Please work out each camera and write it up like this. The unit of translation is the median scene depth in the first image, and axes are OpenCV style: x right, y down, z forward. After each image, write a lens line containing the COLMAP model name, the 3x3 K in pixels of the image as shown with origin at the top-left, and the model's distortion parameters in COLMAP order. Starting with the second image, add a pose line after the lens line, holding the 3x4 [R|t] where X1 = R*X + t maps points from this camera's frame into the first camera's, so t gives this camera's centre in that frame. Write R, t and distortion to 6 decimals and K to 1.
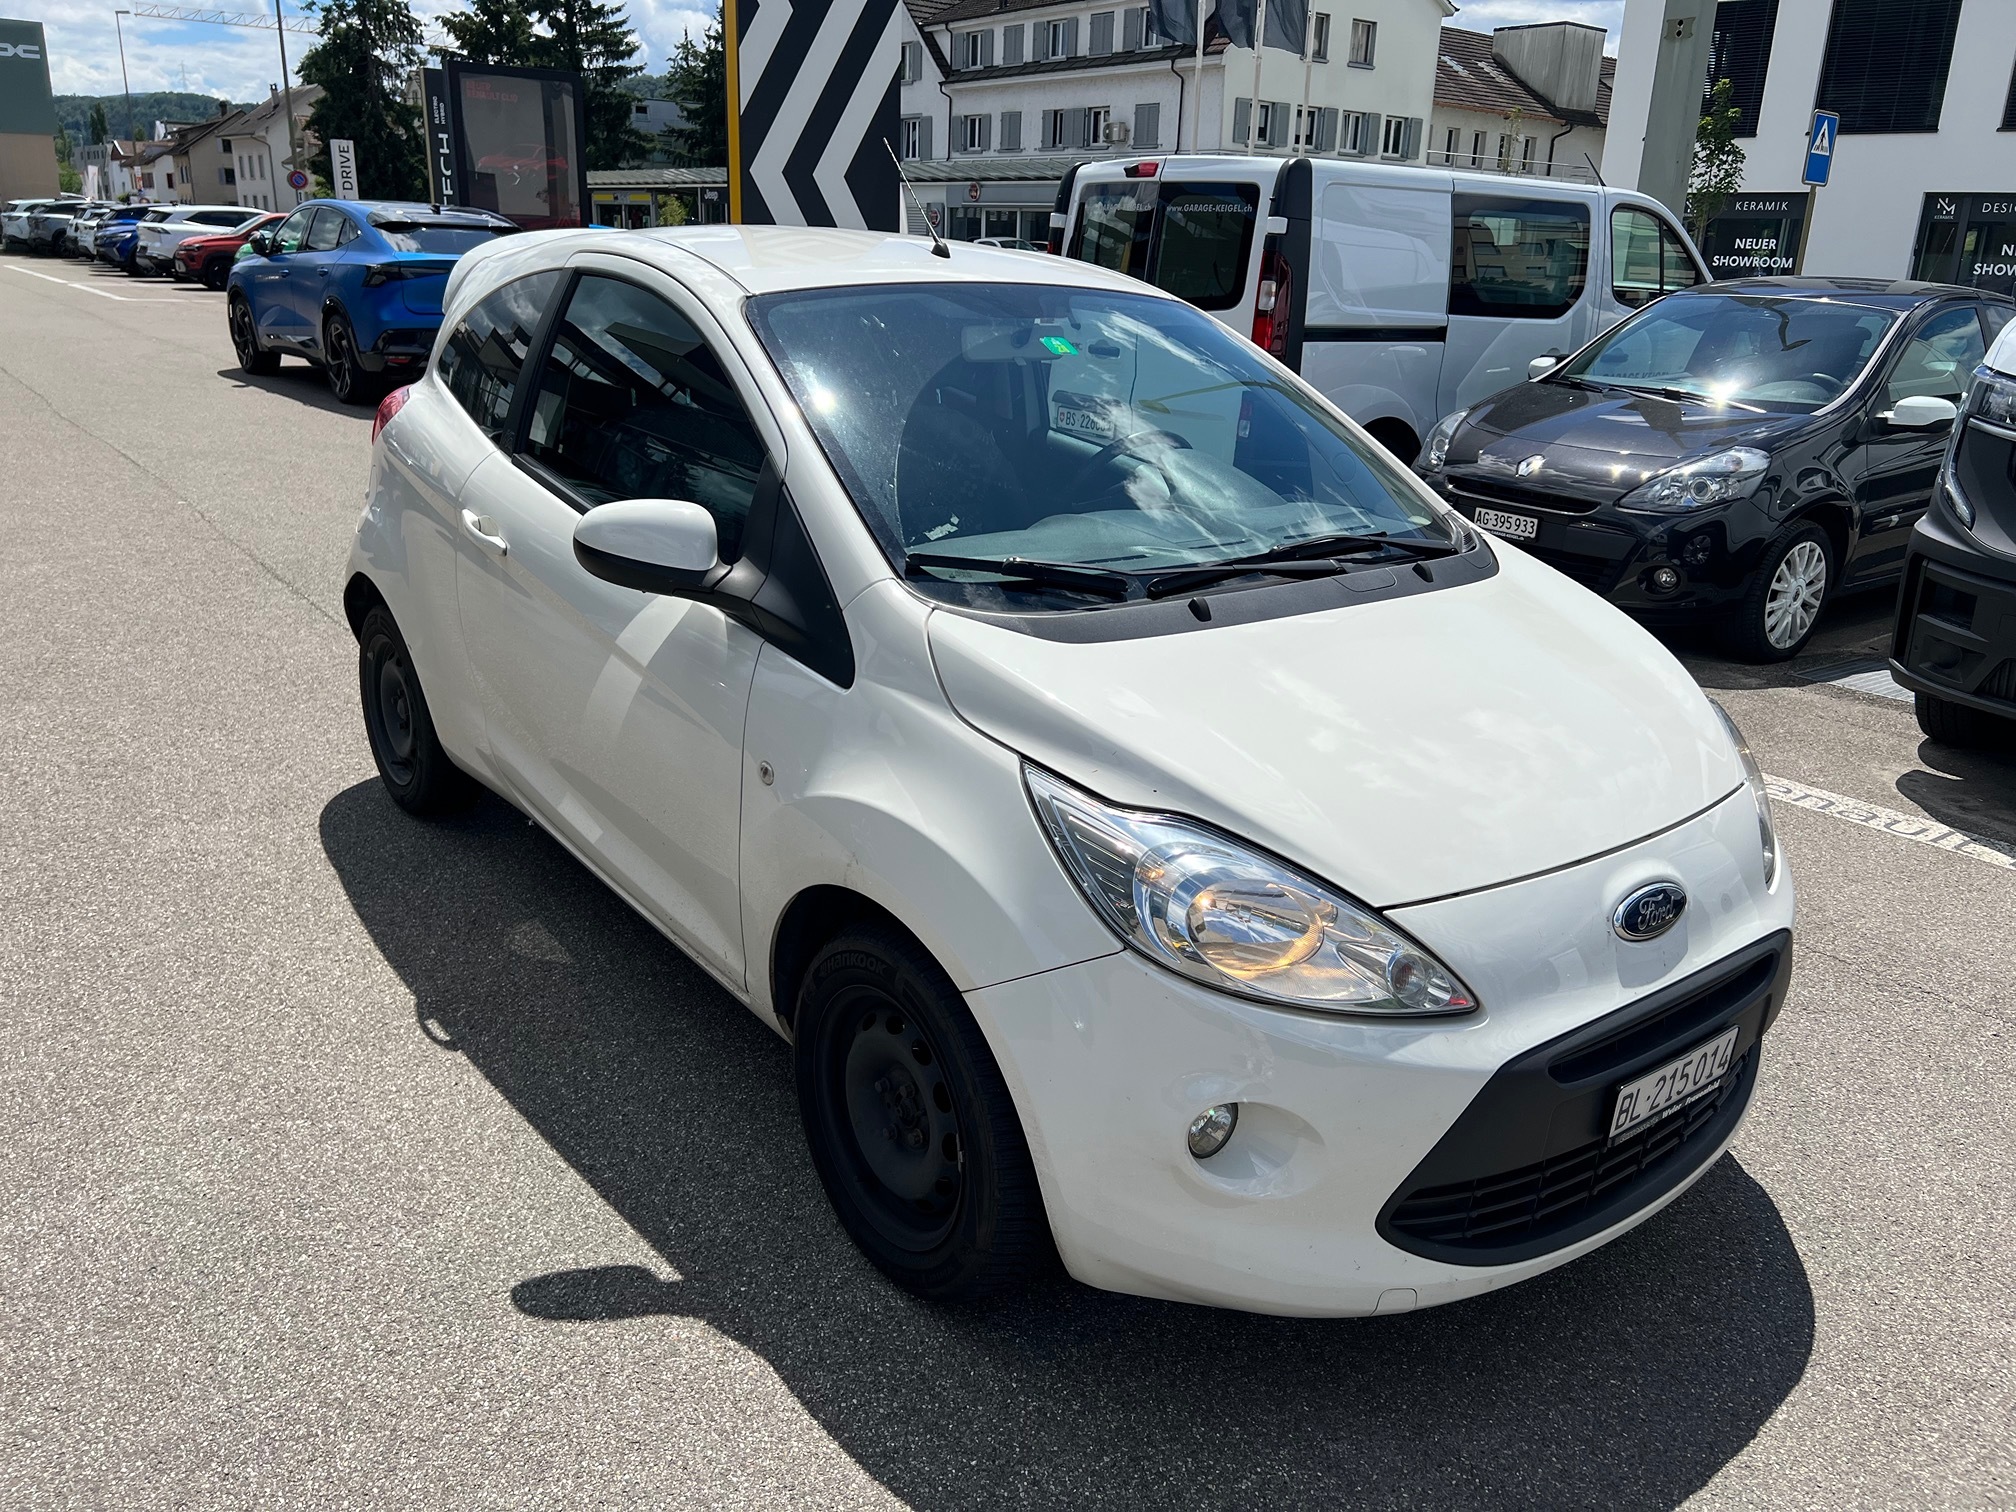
lens RADIAL K [[1523.3, 0, 1025.7], [0, 1523.3, 744.5], [0, 0, 1]] dist [0.059523, -0.066688]
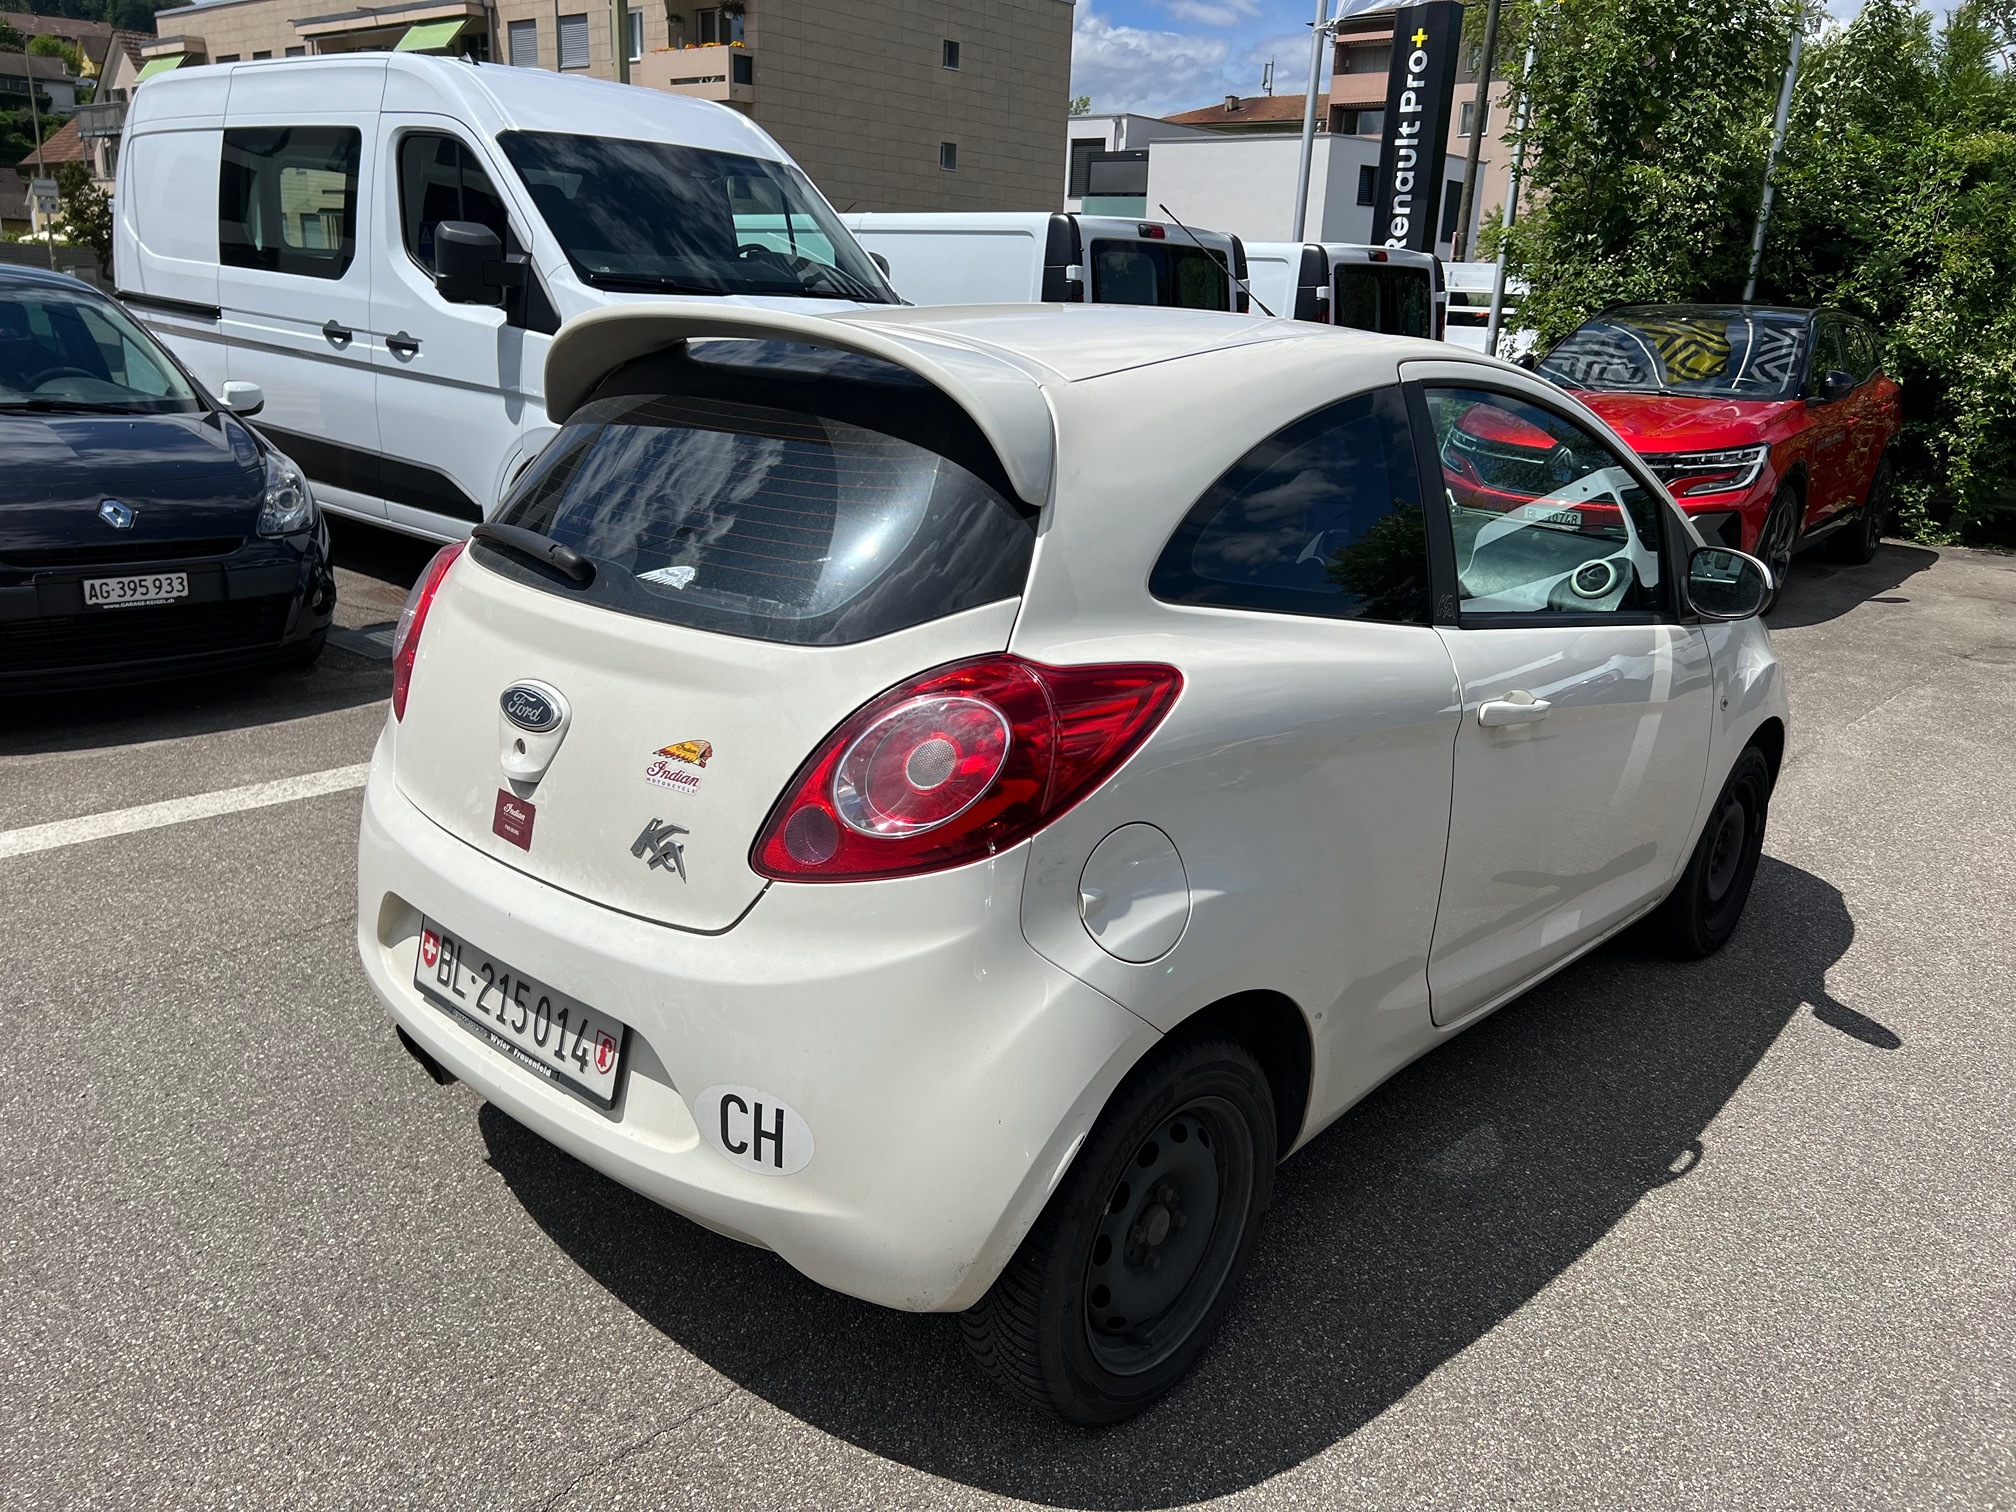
lens RADIAL K [[1523.3, 0, 1025.7], [0, 1523.3, 744.5], [0, 0, 1]] dist [0.059523, -0.066688]
pose [[-0.177884, -0.319791, 0.930640, -0.468027], [0.258401, 0.897356, 0.357745, -0.210086], [-0.949519, 0.304115, -0.076991, 0.574148]]
